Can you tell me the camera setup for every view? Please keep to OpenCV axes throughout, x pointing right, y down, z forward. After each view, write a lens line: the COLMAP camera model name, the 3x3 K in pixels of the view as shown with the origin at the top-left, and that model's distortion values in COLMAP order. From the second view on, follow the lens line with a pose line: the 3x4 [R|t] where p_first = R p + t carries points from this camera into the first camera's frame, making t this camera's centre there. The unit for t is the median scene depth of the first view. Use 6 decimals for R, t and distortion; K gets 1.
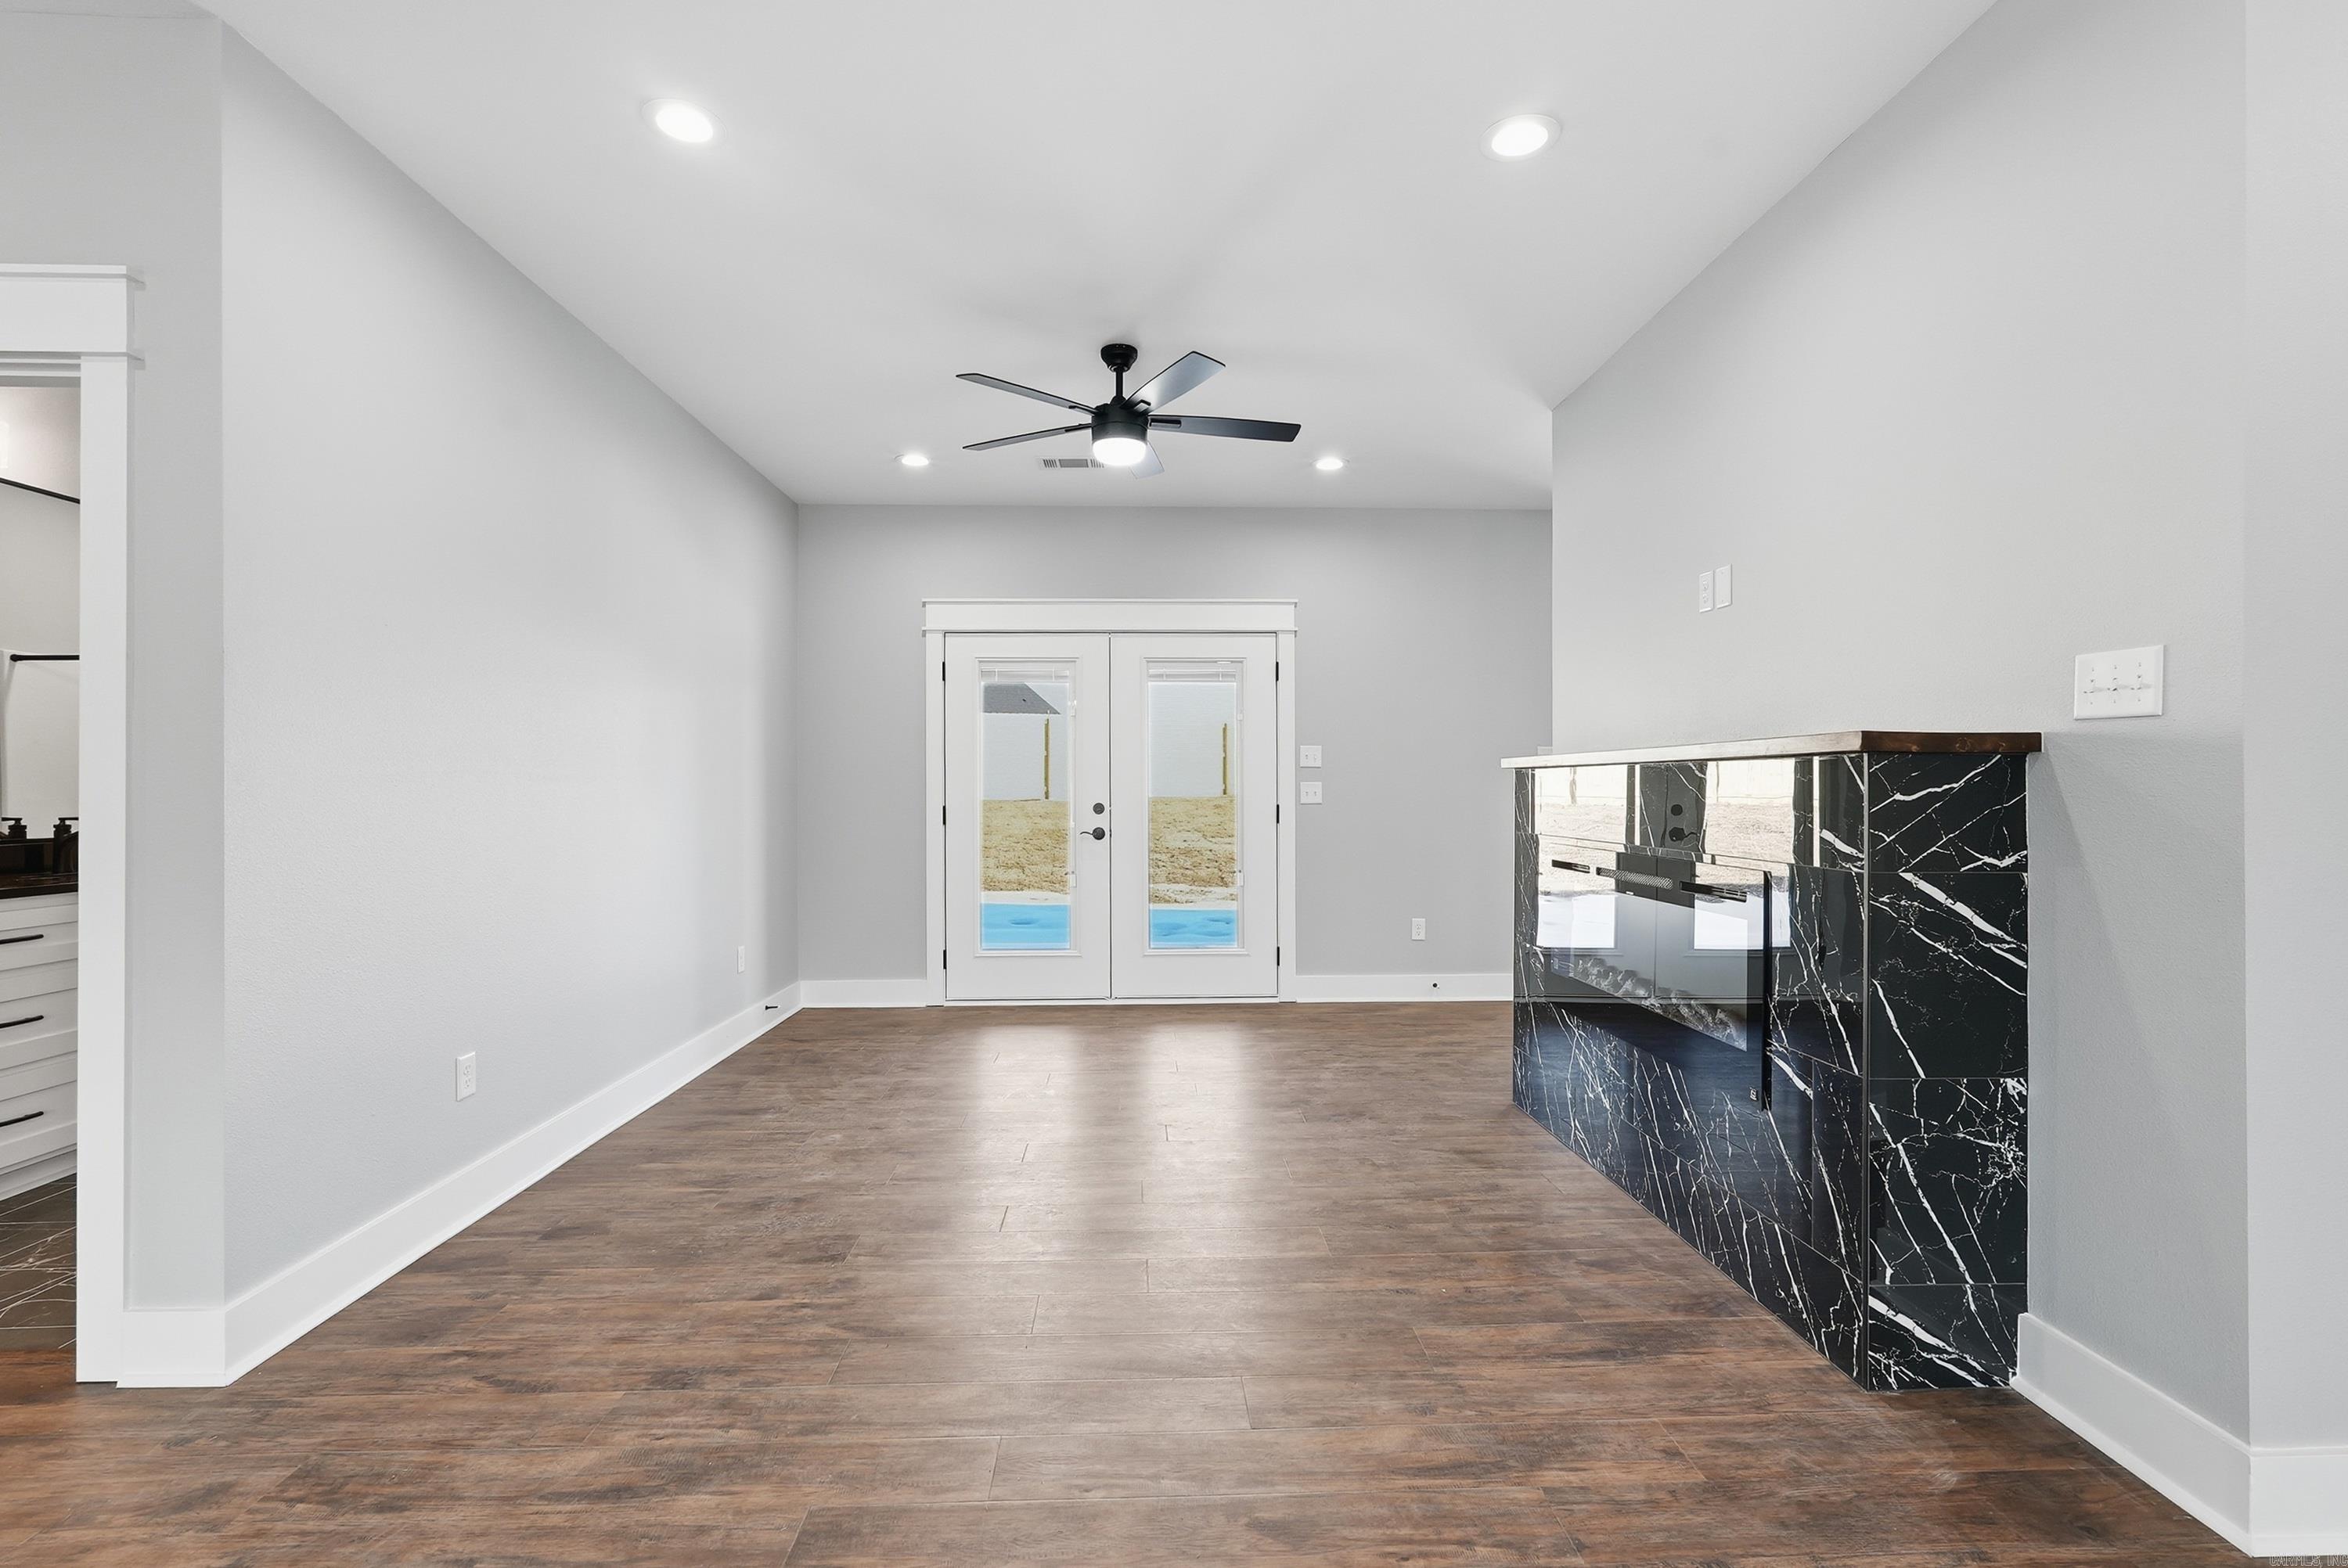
lens RADIAL K [[1048.4, 0, 1174.2], [0, 1048.4, 788.2], [0, 0, 1]] dist [-0.016141, 0.008414]
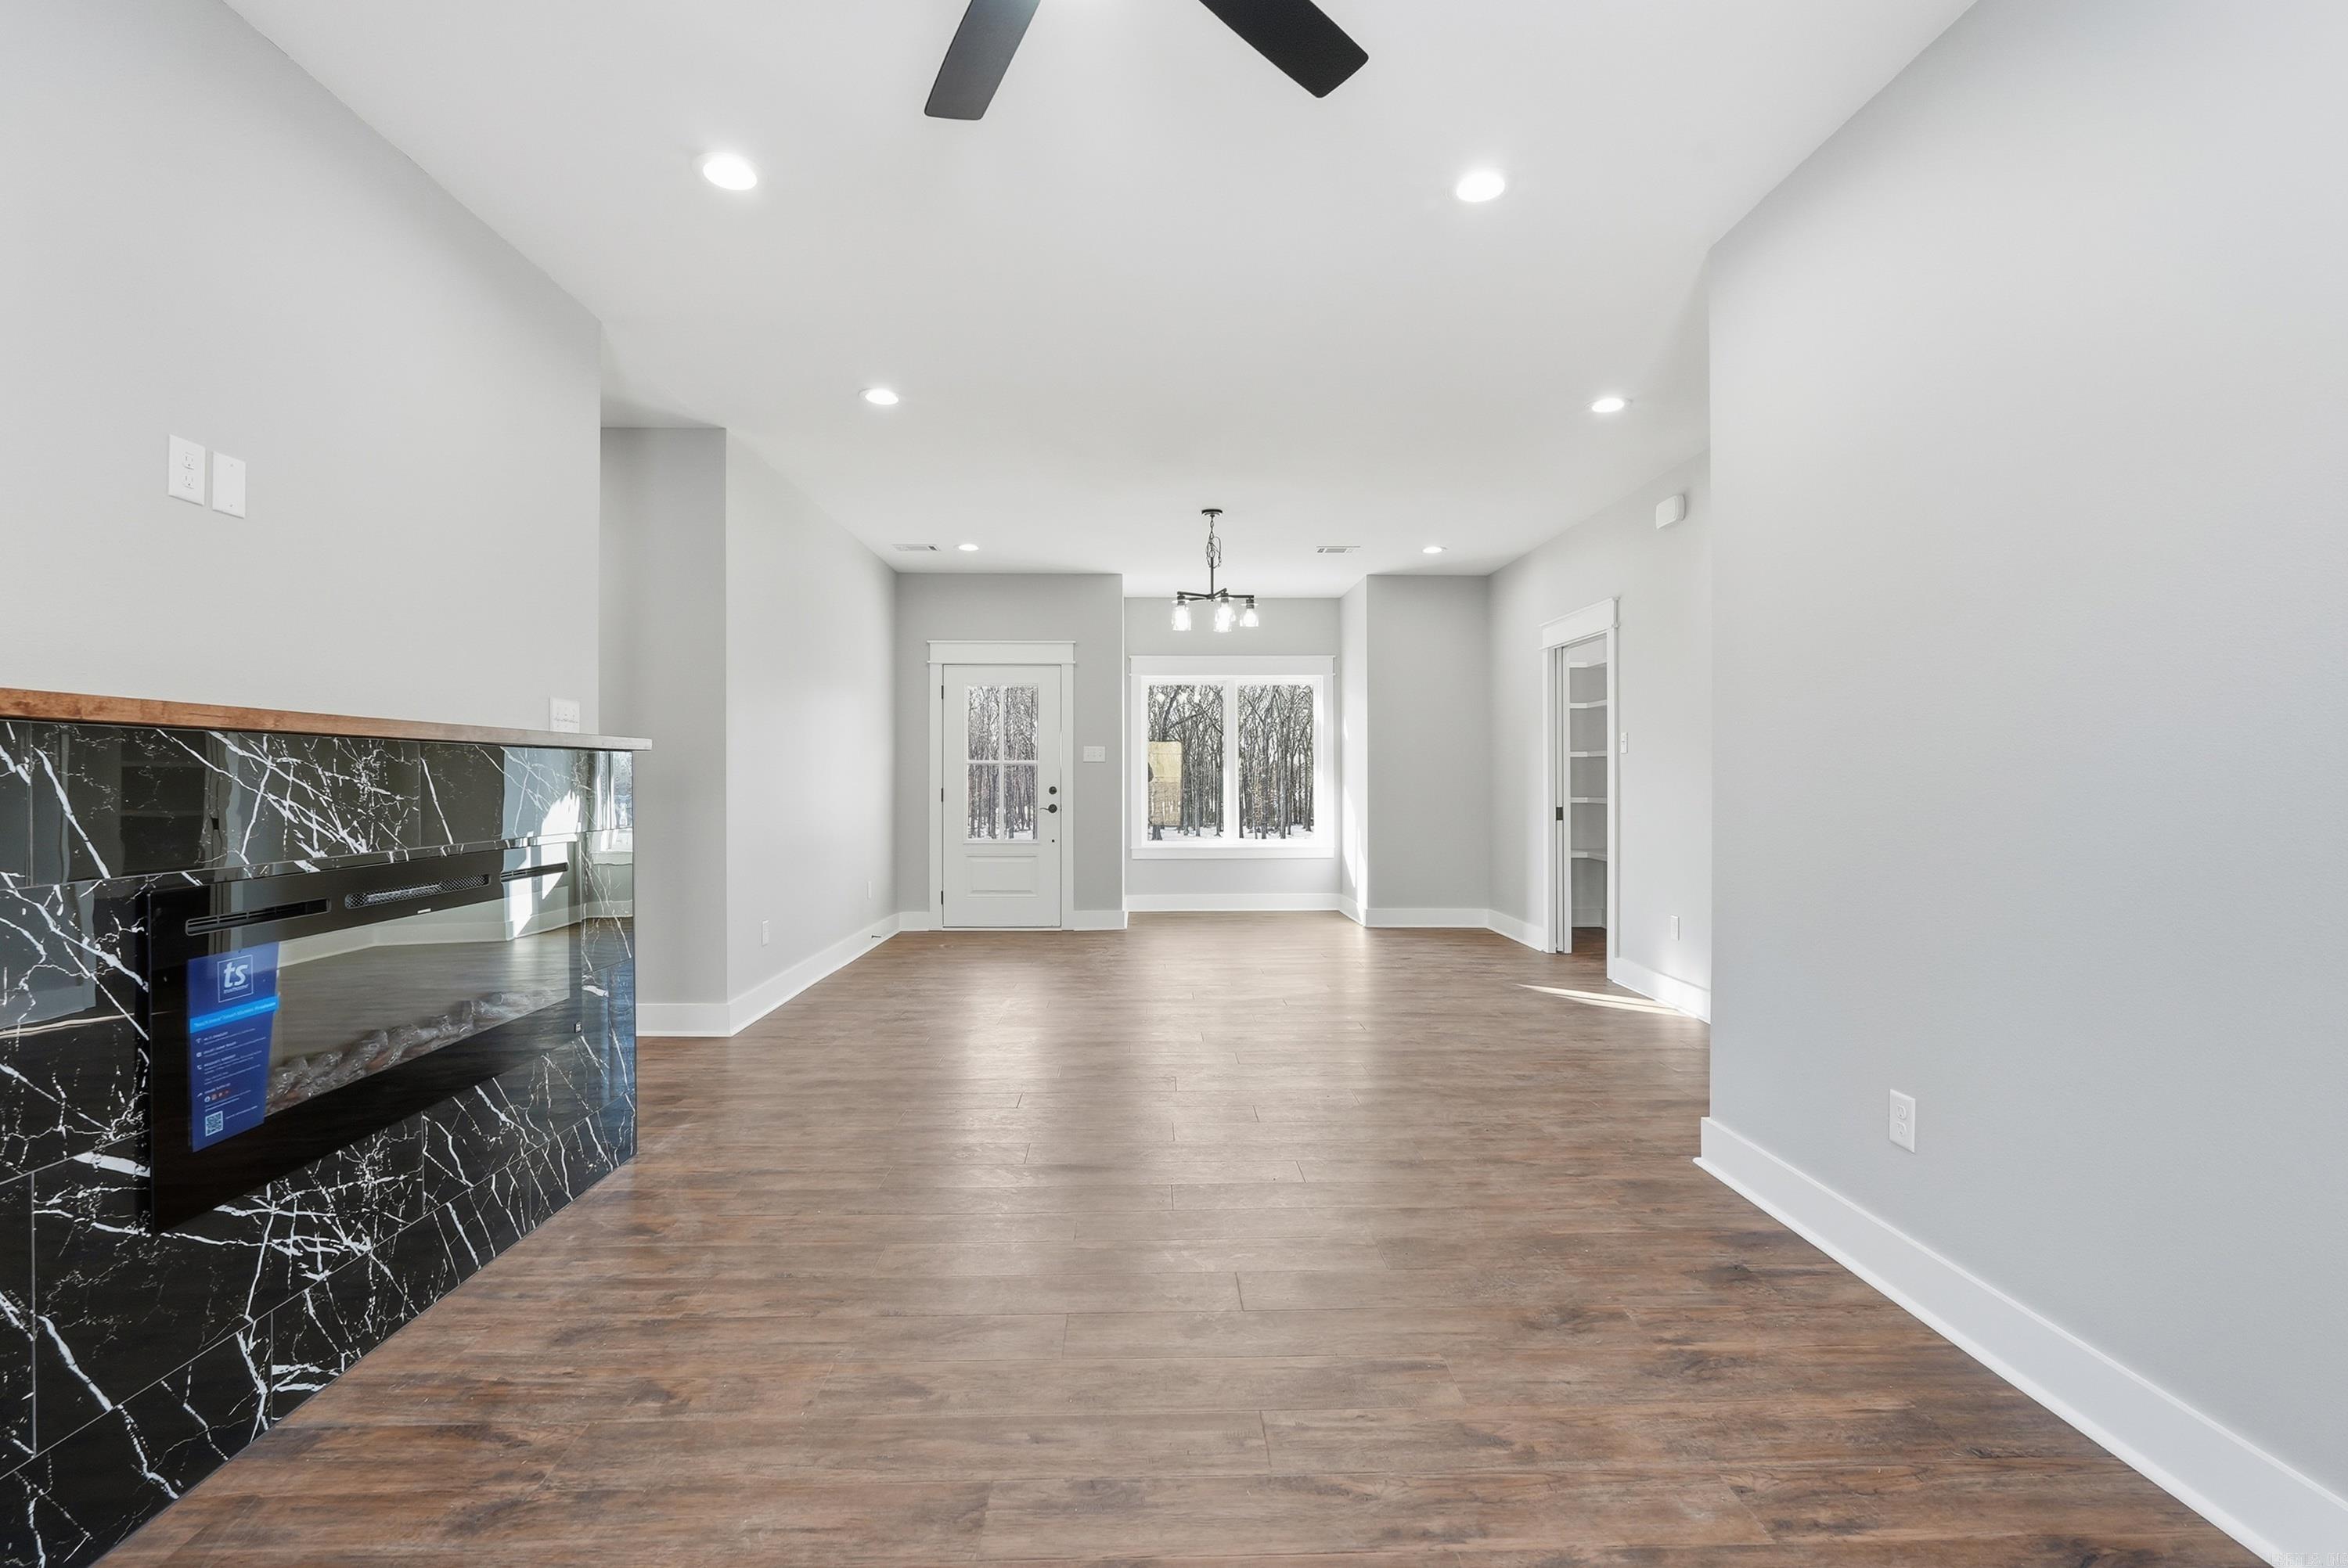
lens RADIAL K [[1048.4, 0, 1178.0], [0, 1048.4, 773.4], [0, 0, 1]] dist [-0.016141, 0.008414]
pose [[-0.999996, 0.002955, -0.000011, -0.121657], [0.002955, 0.999993, -0.002489, 0.004817], [0.000004, -0.002489, -0.999997, 1.933401]]
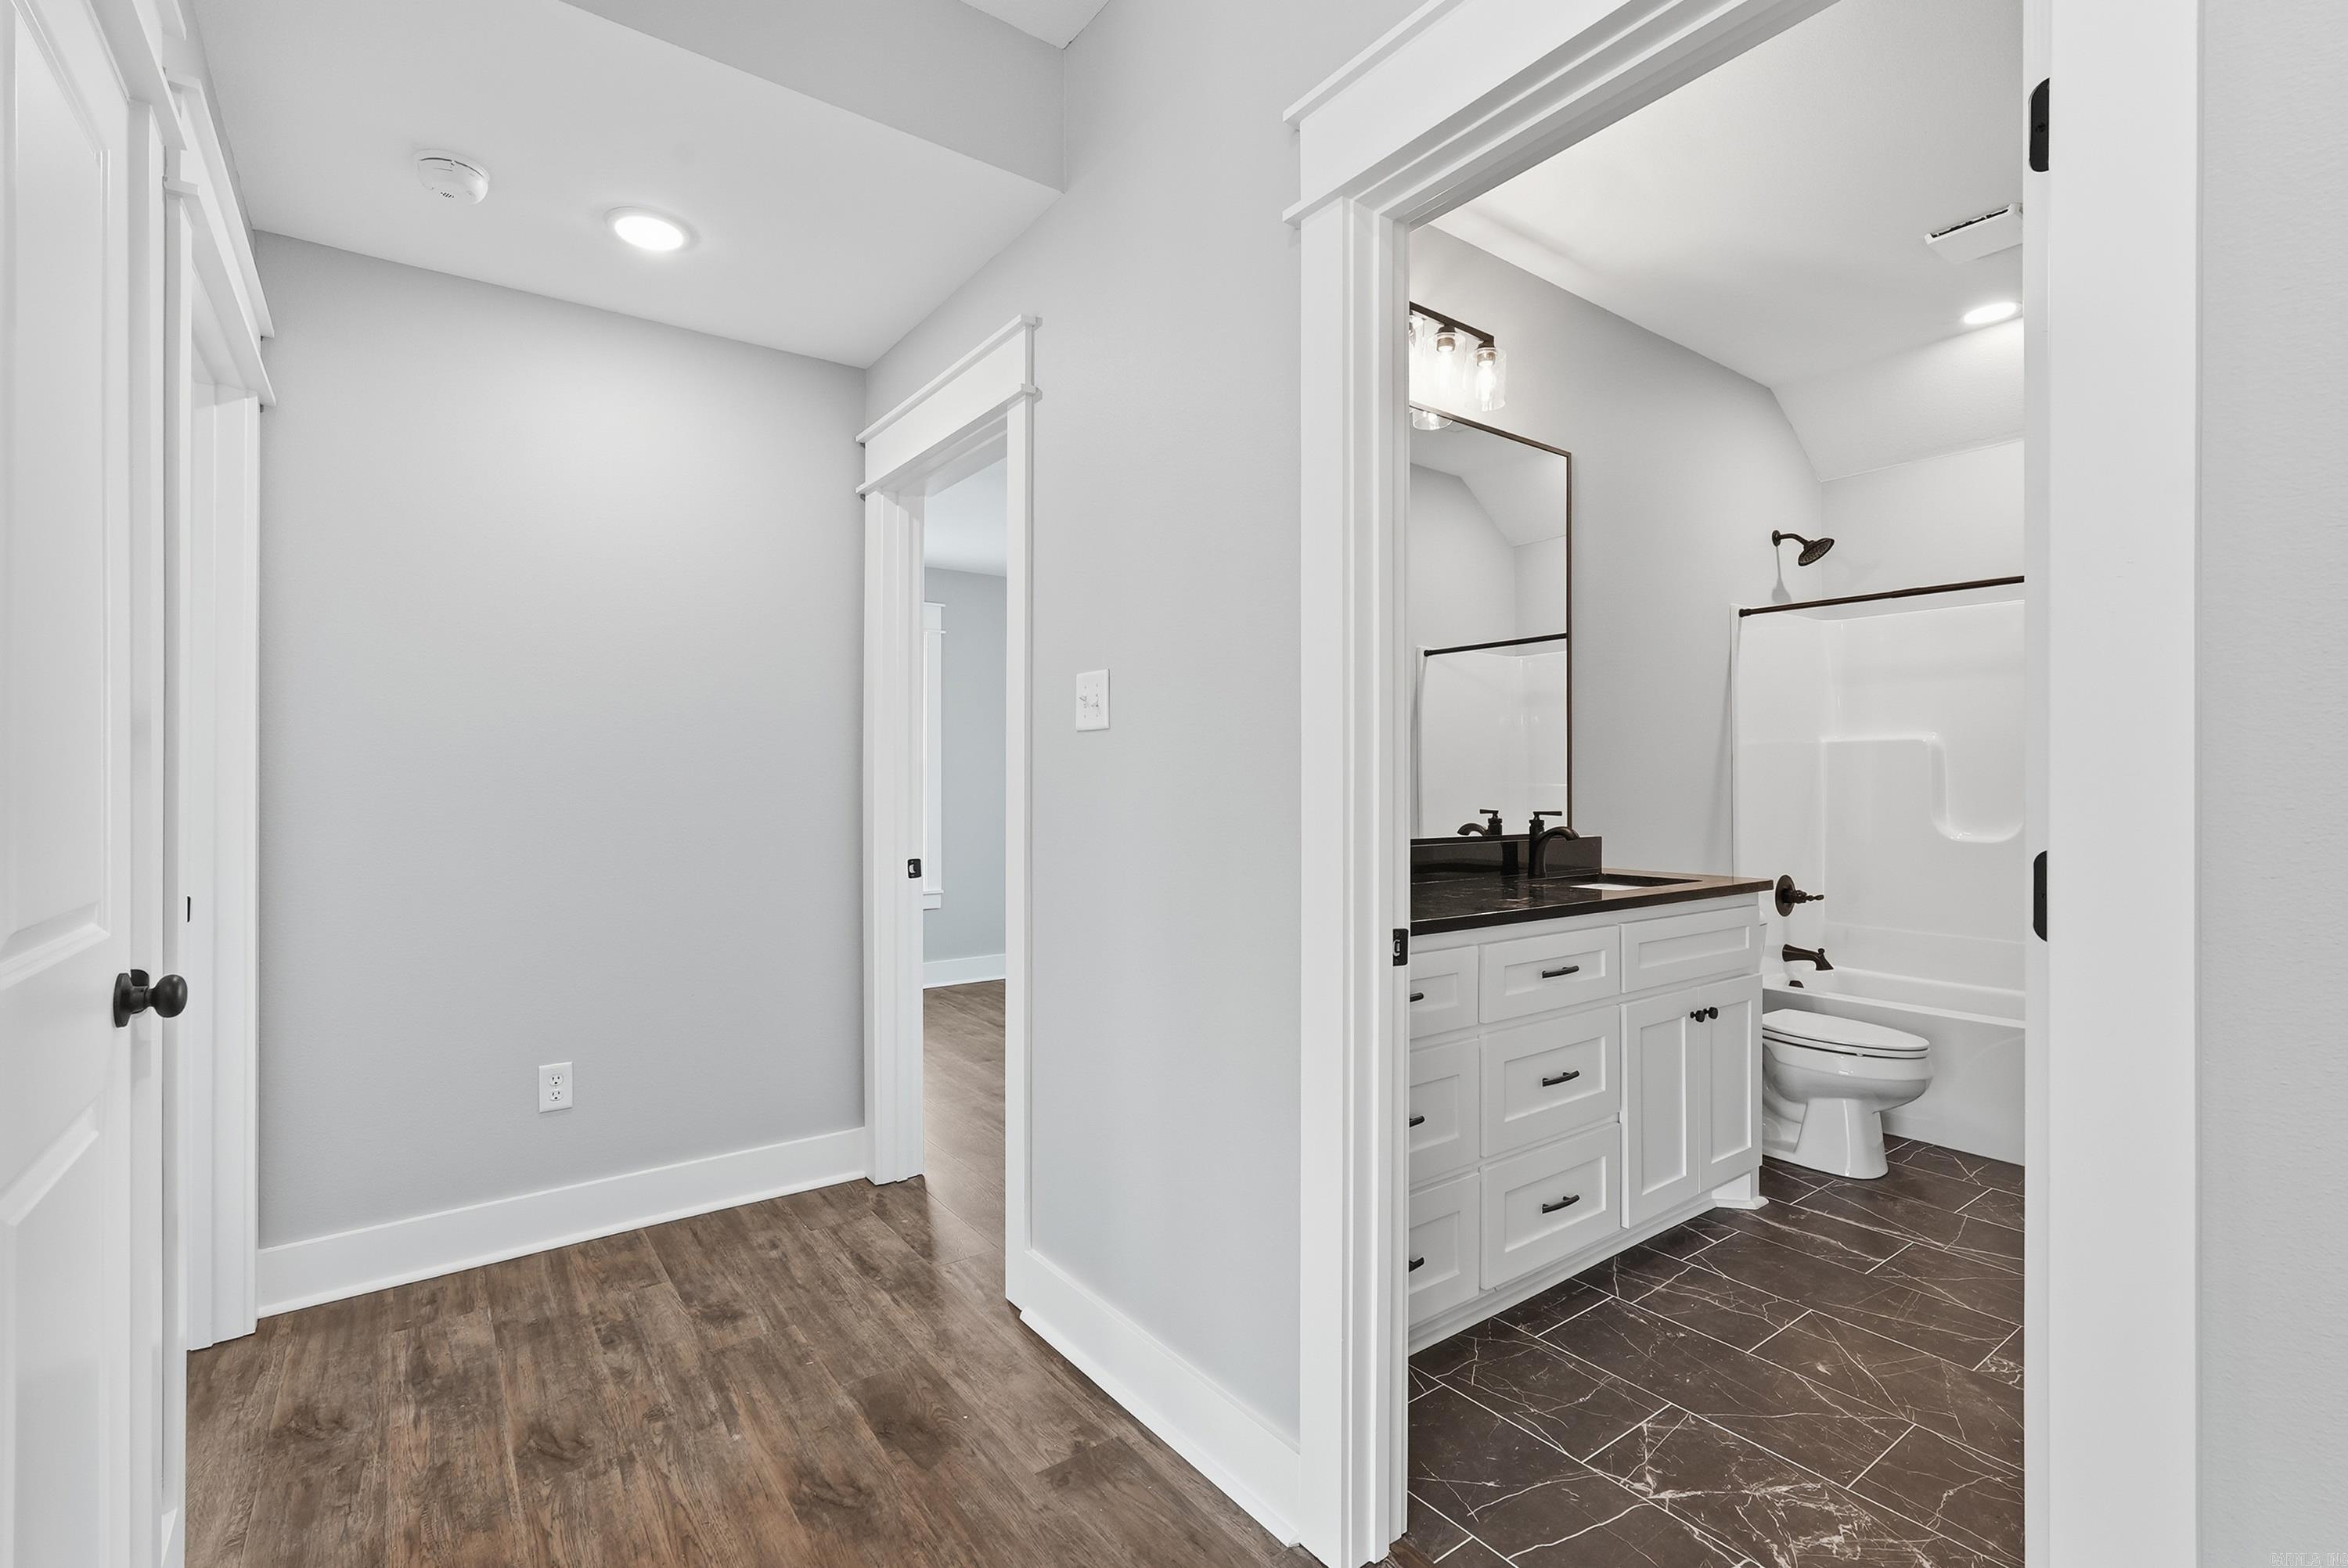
lens RADIAL K [[1048.4, 0, 1176.1], [0, 1048.4, 777.0], [0, 0, 1]] dist [-0.016141, 0.008414]
pose [[0.566304, -0.003311, -0.824190, -0.706992], [-0.001536, 0.999986, -0.005072, 0.006532], [0.824195, 0.004138, 0.566291, 0.364033]]
